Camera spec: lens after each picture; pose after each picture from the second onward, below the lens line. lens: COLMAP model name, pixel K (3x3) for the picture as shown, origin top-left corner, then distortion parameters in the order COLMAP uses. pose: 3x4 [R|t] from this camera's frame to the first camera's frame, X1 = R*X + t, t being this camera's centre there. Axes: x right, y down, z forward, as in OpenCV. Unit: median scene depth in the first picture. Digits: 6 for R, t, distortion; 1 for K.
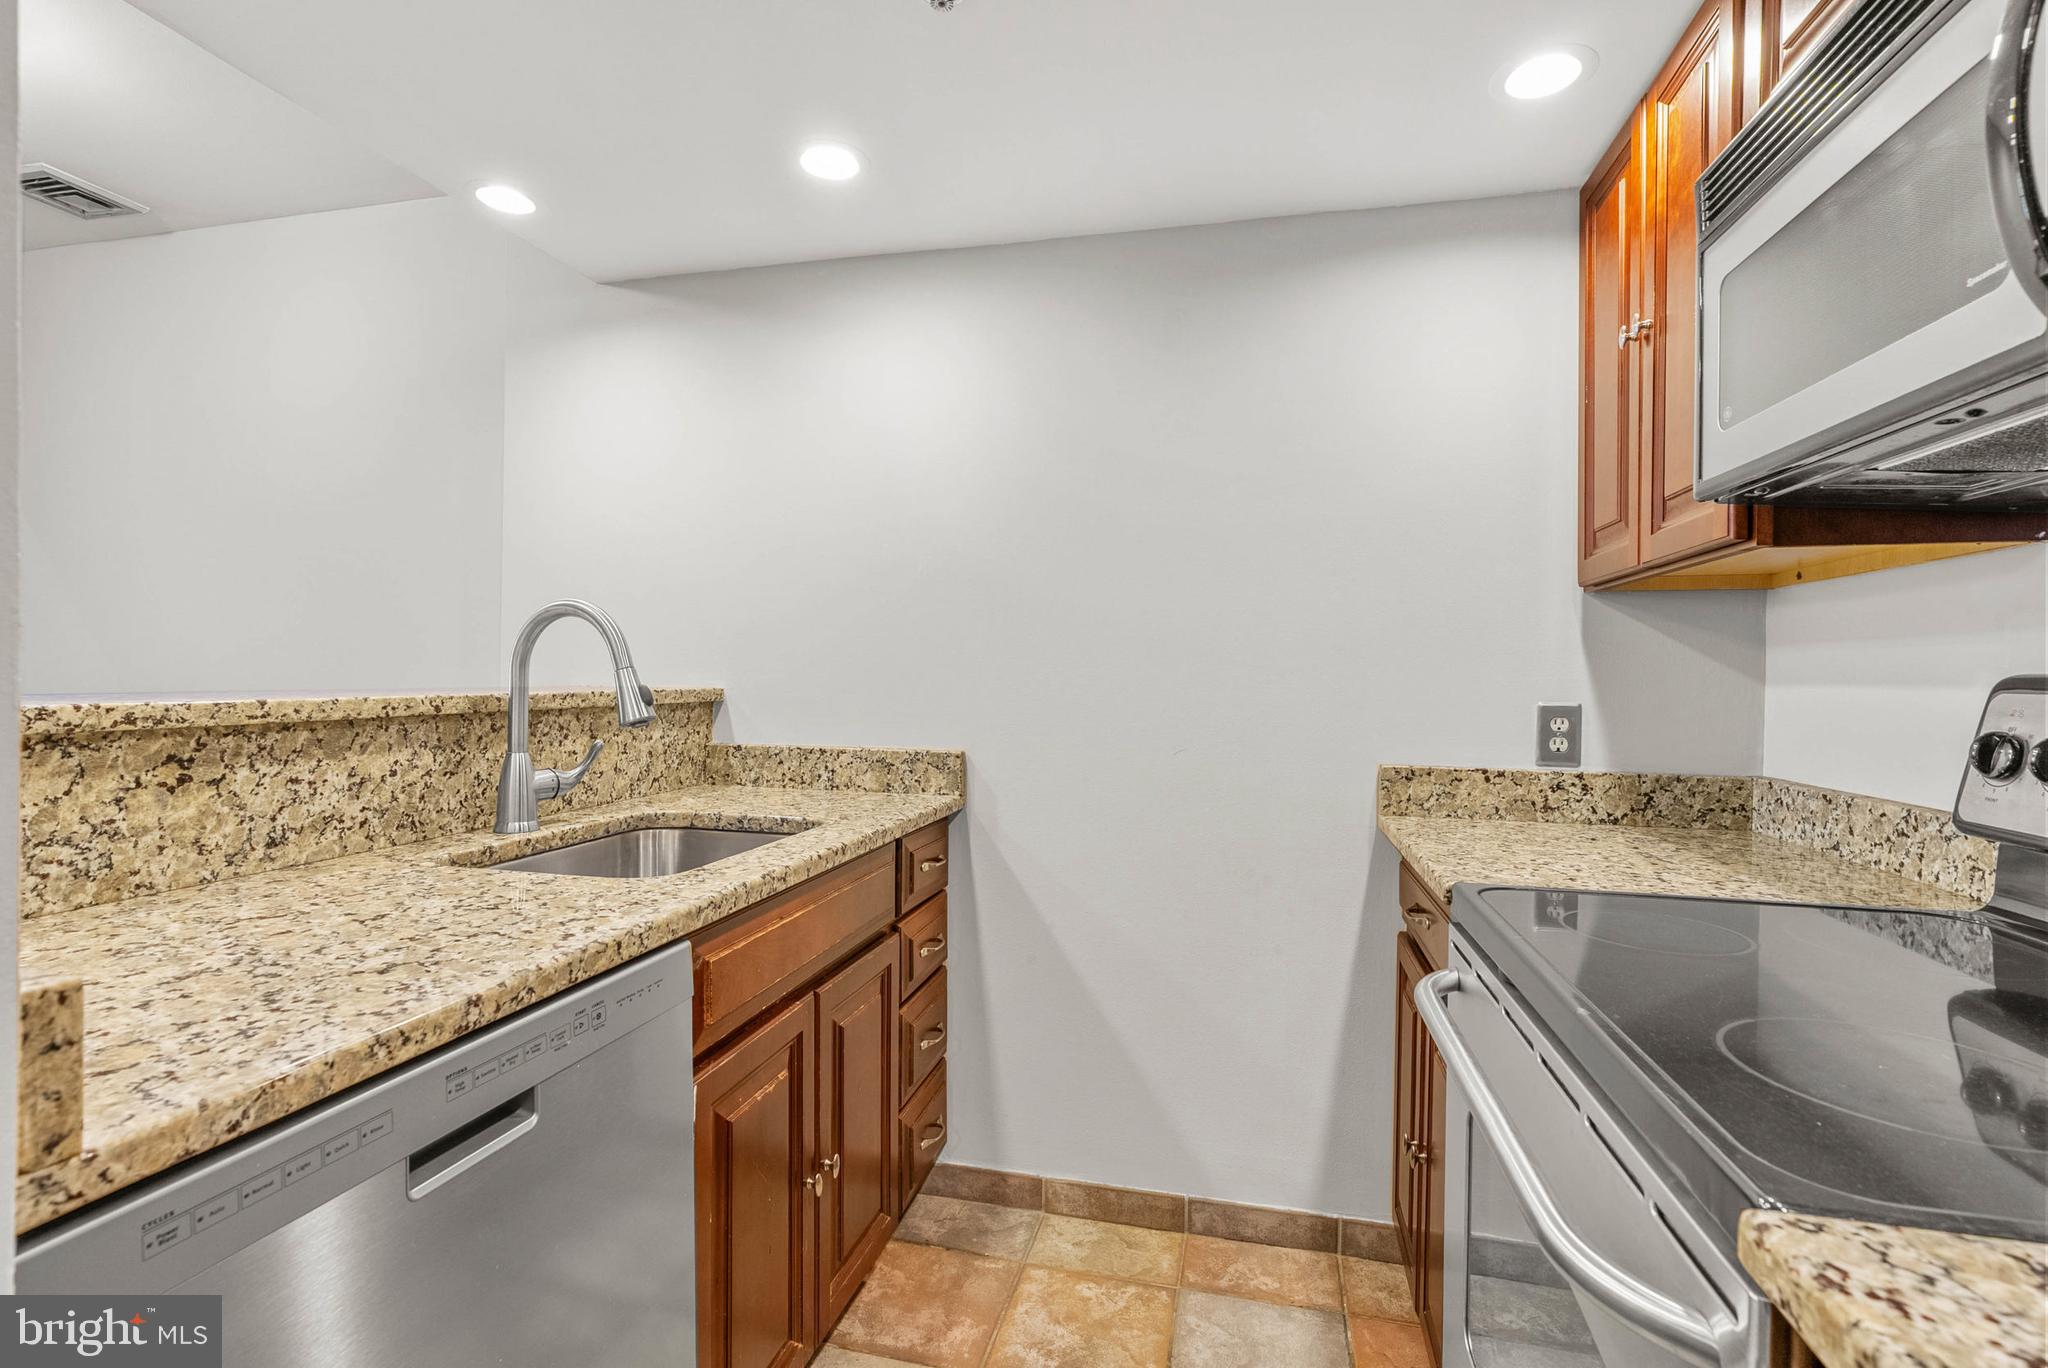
lens RADIAL K [[923.9, 0, 1031.3], [0, 923.9, 689.3], [0, 0, 1]] dist [-0.007971, 0.001280]
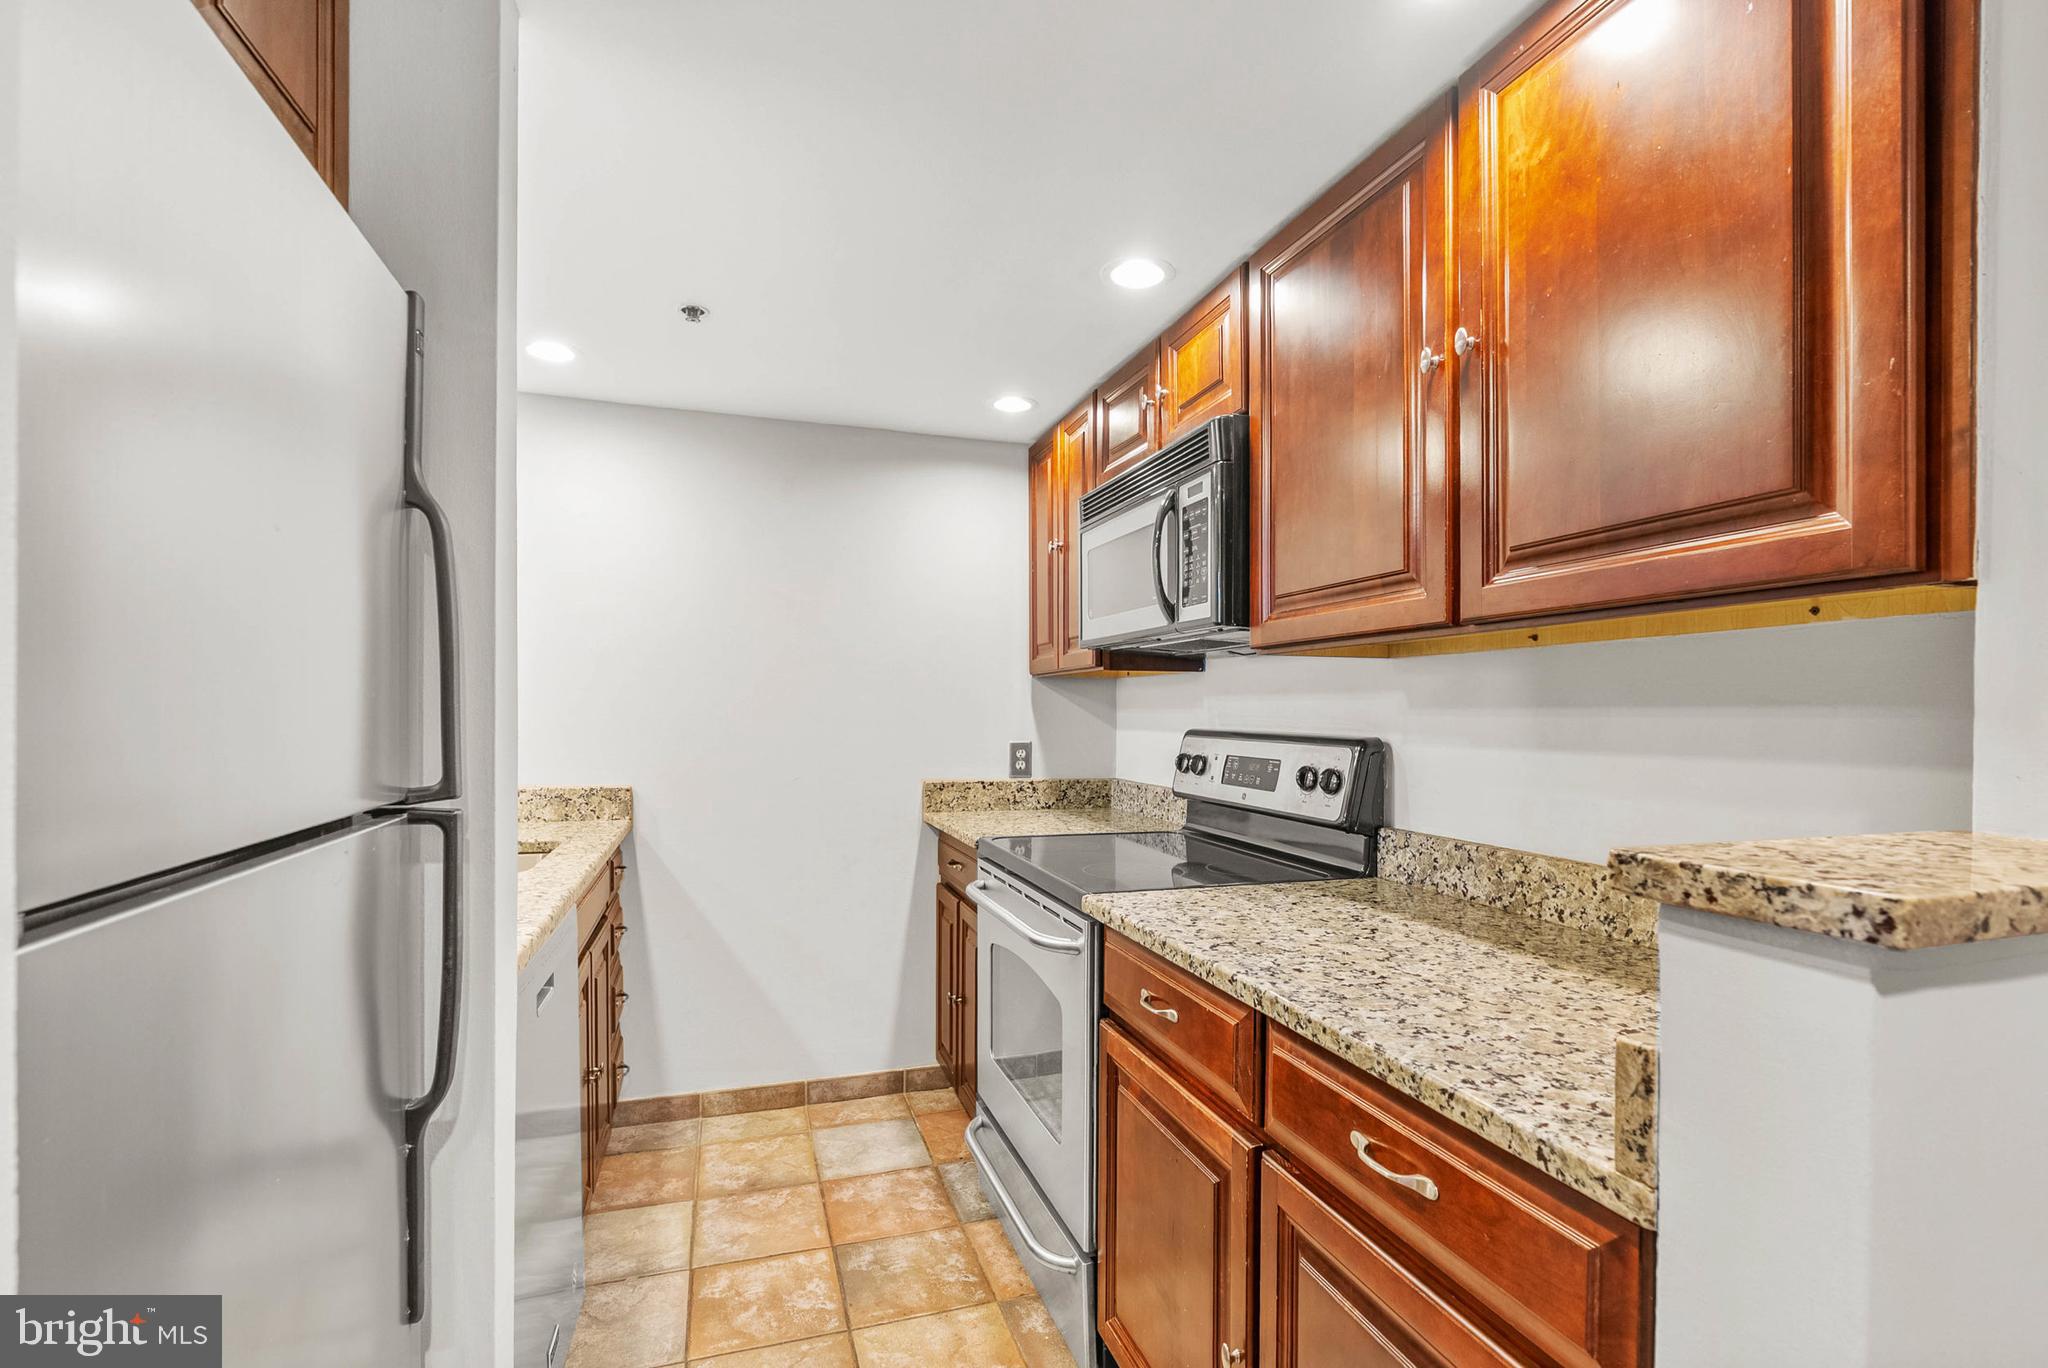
lens RADIAL K [[938.5, 0, 1043.5], [0, 938.5, 725.3], [0, 0, 1]] dist [-0.004974, -0.000115]
pose [[0.846699, -0.013313, 0.531906, -0.325246], [0.009987, 0.999908, 0.009129, -0.030010], [-0.531979, -0.002417, 0.846754, -0.510619]]
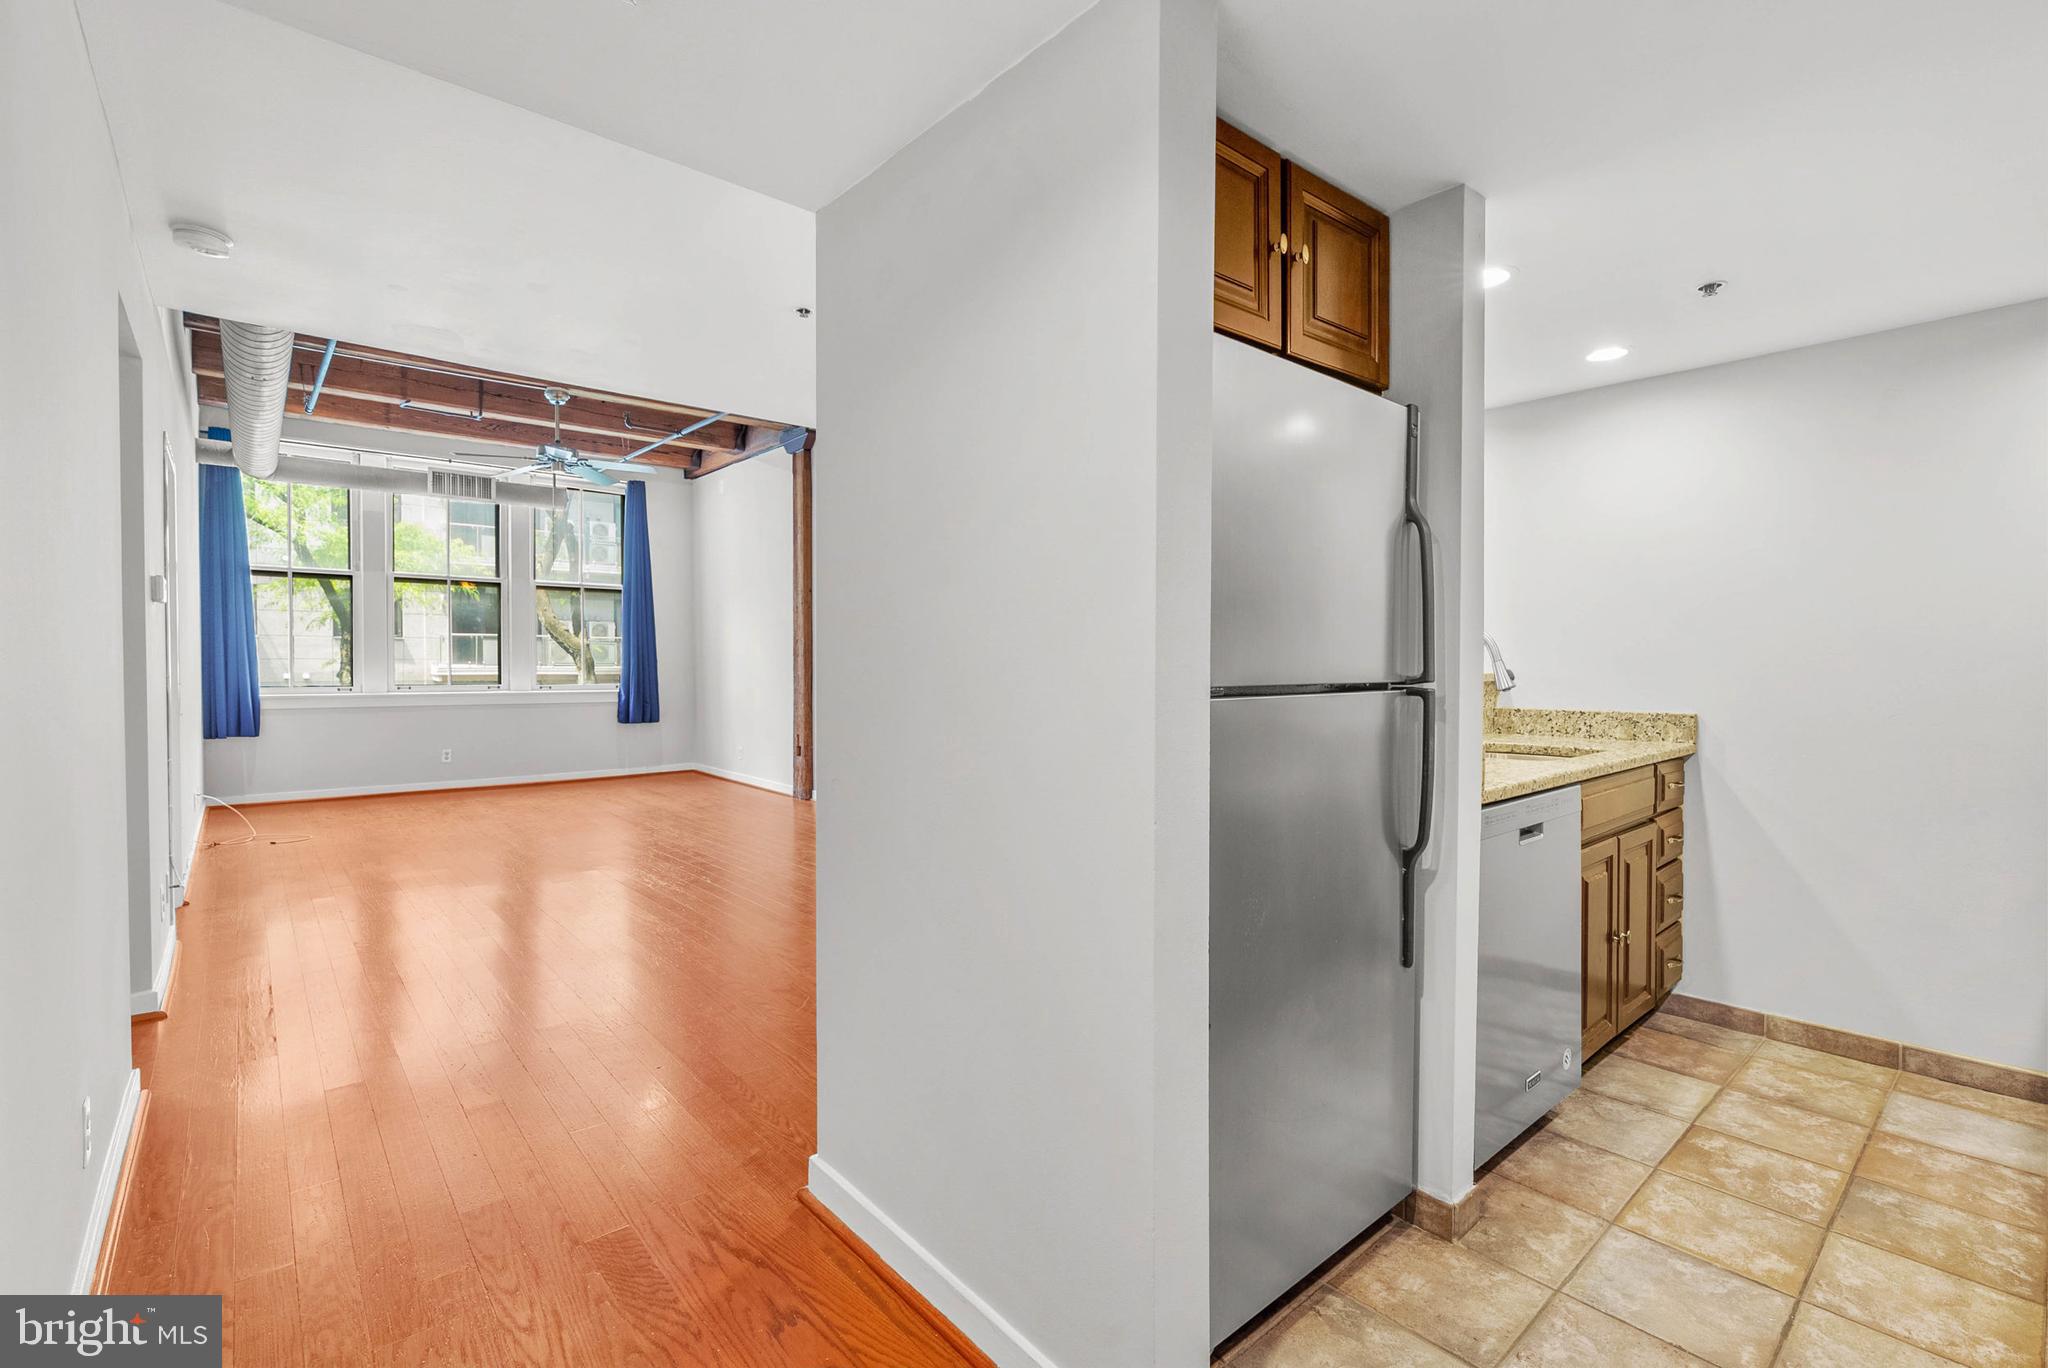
lens RADIAL K [[923.9, 0, 1031.3], [0, 923.9, 689.3], [0, 0, 1]] dist [-0.007971, 0.001280]
pose [[0.813632, -0.000712, -0.581379, -0.094174], [0.005600, 0.999962, 0.006612, 0.014764], [0.581353, -0.008635, 0.813606, -0.906547]]
